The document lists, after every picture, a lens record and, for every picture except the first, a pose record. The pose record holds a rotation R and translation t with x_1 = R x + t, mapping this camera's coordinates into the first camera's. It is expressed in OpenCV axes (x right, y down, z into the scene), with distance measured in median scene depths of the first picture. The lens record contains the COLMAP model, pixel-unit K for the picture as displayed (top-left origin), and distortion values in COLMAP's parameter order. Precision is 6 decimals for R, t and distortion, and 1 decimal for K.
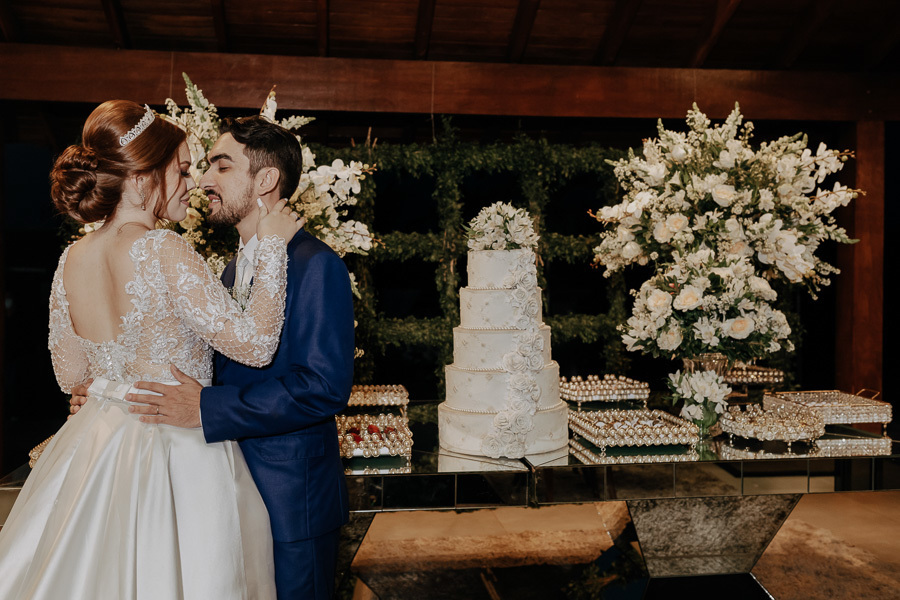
lens RADIAL K [[850.2, 0, 424.0], [0, 850.2, 274.5], [0, 0, 1]] dist [-0.000761, -0.007571]
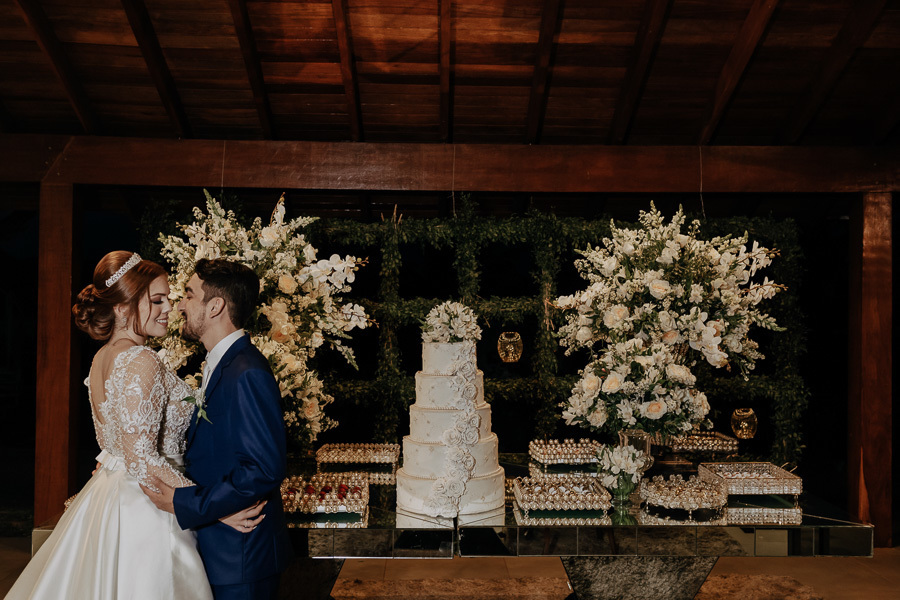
lens RADIAL K [[850.2, 0, 424.0], [0, 850.2, 274.5], [0, 0, 1]] dist [-0.000761, -0.007571]
pose [[0.994461, 0.003747, -0.105044, 0.149049], [-0.007840, 0.999225, -0.038580, -0.063068], [0.104818, 0.039189, 0.993719, -0.168590]]
